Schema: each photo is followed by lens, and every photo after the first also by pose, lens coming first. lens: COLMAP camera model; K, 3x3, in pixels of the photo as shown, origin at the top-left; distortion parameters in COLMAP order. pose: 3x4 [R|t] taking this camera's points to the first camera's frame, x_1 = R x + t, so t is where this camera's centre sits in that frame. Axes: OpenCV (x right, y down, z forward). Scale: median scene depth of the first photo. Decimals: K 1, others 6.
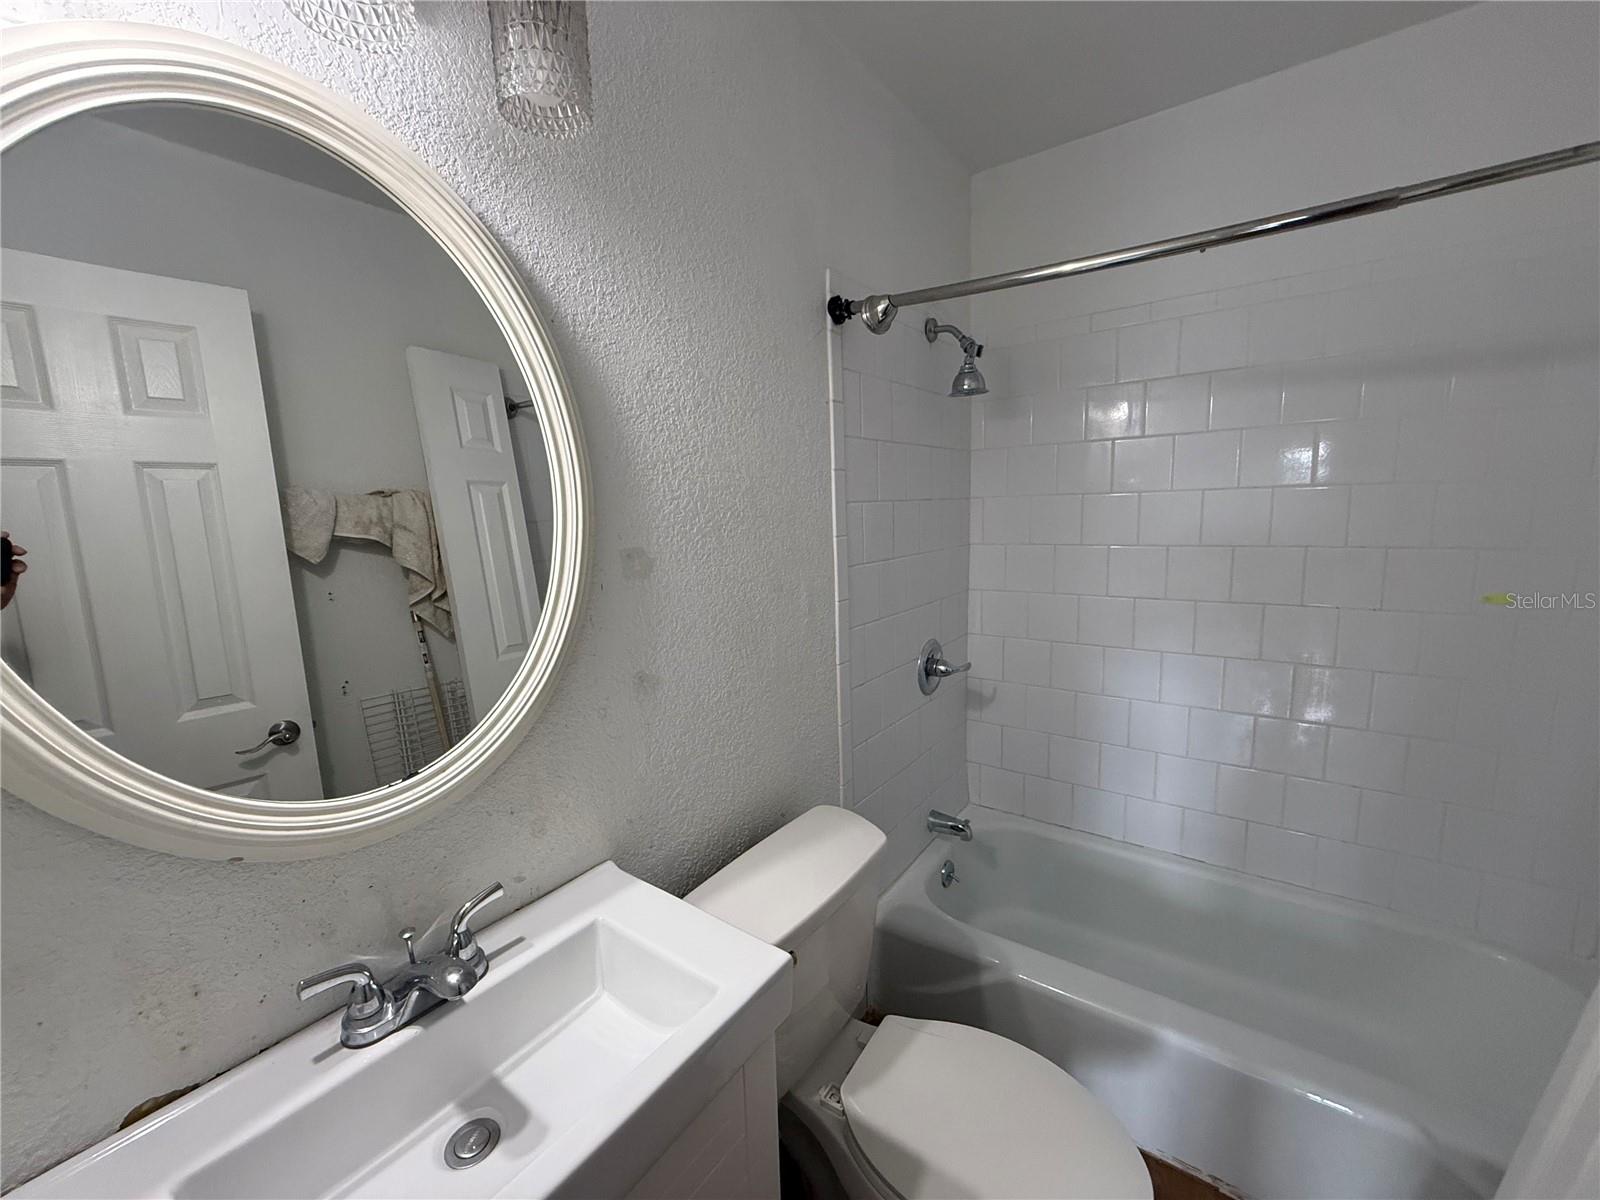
lens RADIAL K [[636.2, 0, 800.2], [0, 636.2, 598.0], [0, 0, 1]] dist [0.001342, -0.000601]
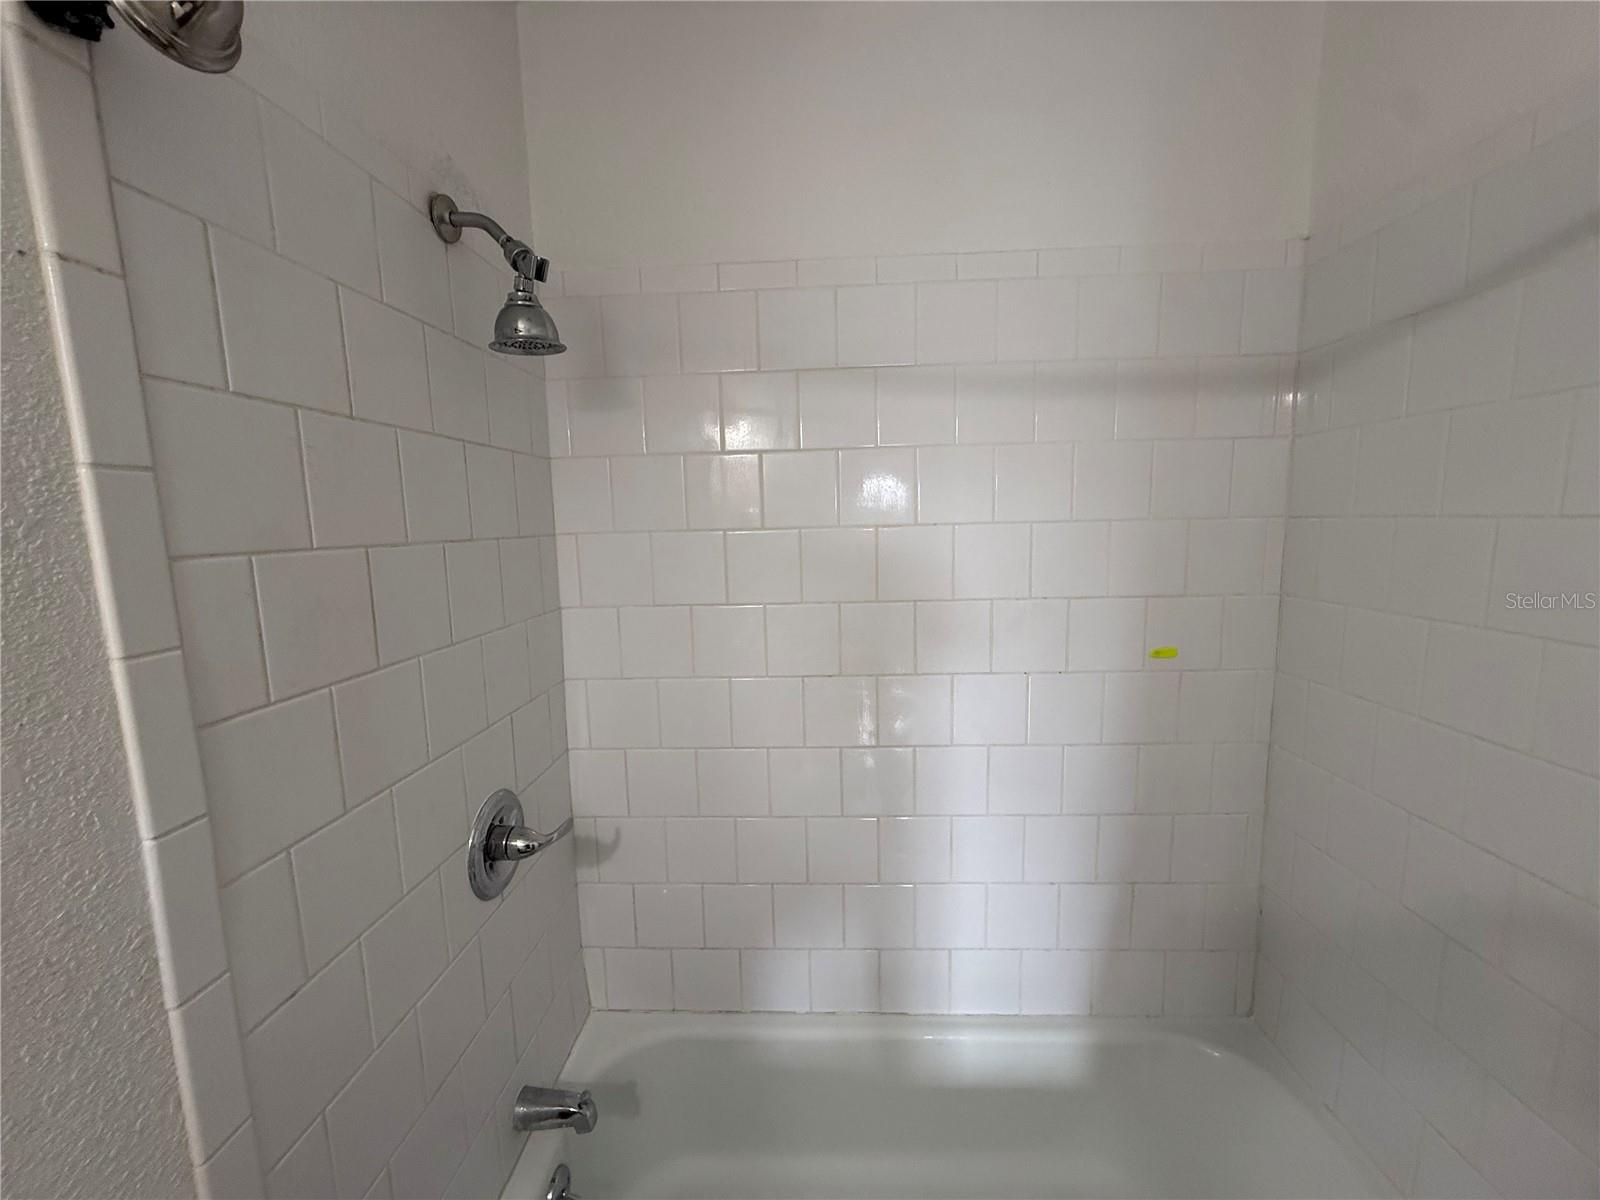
lens RADIAL K [[636.2, 0, 804.8], [0, 636.2, 601.2], [0, 0, 1]] dist [0.001342, -0.000601]
pose [[0.830405, -0.057969, 0.554137, 0.135686], [0.077075, 0.996962, -0.011208, -0.074068], [-0.551804, 0.052018, 0.832350, 0.394523]]
